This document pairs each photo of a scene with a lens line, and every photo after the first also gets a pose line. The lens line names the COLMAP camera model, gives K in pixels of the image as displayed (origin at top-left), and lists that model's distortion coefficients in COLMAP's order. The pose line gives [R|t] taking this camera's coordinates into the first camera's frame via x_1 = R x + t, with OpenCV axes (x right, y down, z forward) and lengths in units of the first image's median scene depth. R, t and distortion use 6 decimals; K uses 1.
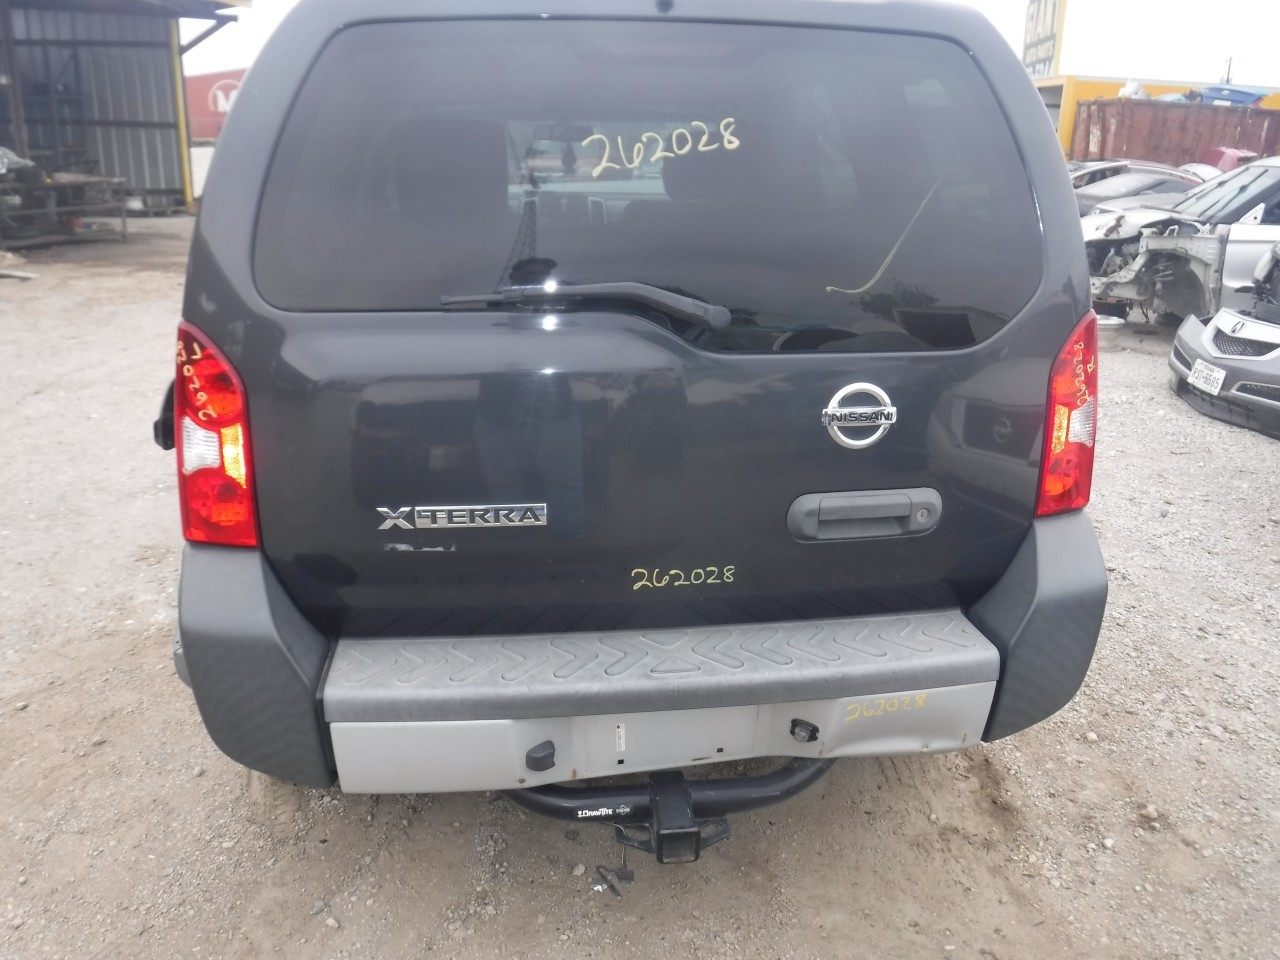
lens RADIAL K [[1059.1, 0, 640.0], [0, 1059.1, 480.0], [0, 0, 1]] dist [-0.096695, 0.053277]
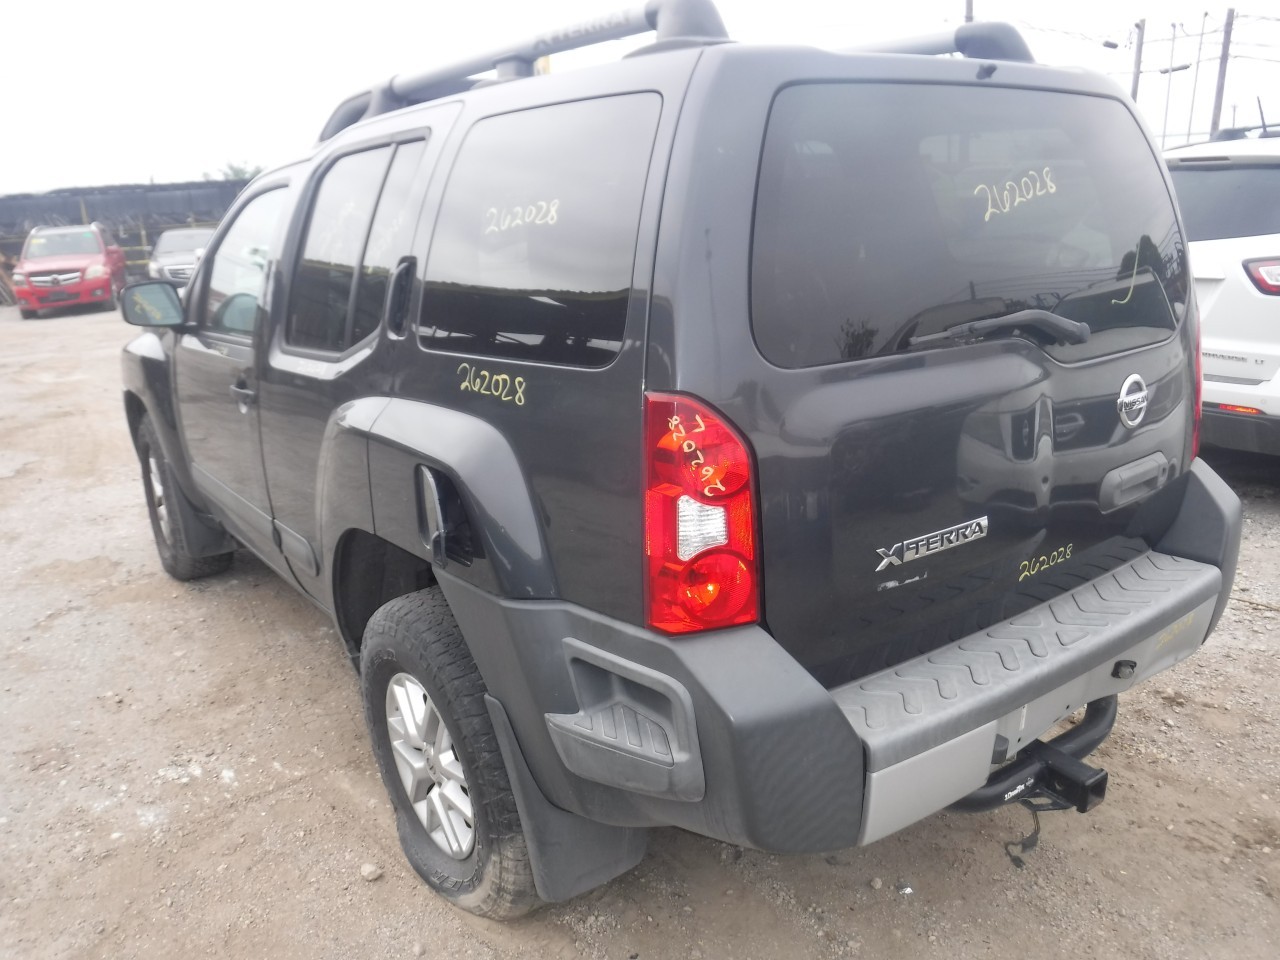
lens RADIAL K [[1059.1, 0, 640.0], [0, 1059.1, 480.0], [0, 0, 1]] dist [-0.096695, 0.053277]
pose [[0.871260, -0.170830, 0.460135, -0.894771], [0.201399, 0.979349, -0.017752, -0.066892], [-0.447600, 0.108137, 0.887672, 0.188705]]
